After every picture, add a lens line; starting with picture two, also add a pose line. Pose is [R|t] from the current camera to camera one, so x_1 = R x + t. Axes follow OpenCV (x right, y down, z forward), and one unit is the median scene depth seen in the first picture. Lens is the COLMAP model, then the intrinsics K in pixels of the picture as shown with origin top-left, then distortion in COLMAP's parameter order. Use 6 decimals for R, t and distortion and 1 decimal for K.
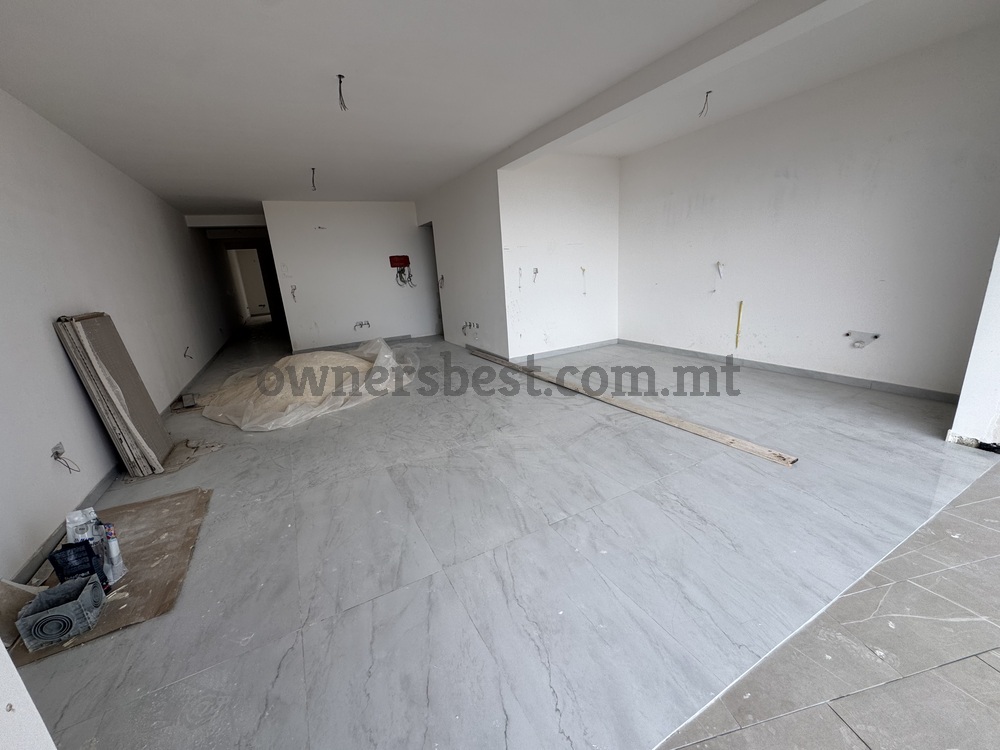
lens RADIAL K [[400.6, 0, 500.5], [0, 400.6, 374.9], [0, 0, 1]] dist [-0.013528, -0.000051]
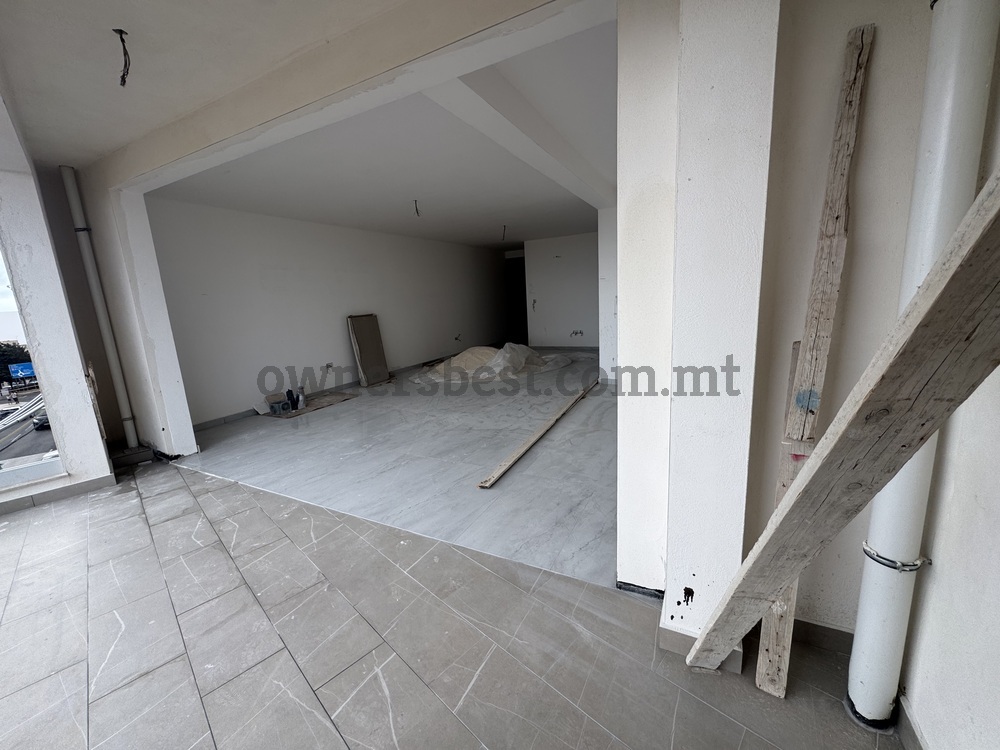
lens RADIAL K [[400.6, 0, 500.1], [0, 400.6, 376.3], [0, 0, 1]] dist [-0.013528, -0.000051]
pose [[0.576148, 0.195653, -0.793583, 1.292204], [-0.196615, 0.975593, 0.097782, -0.176159], [0.793345, 0.099693, 0.600554, 0.235303]]
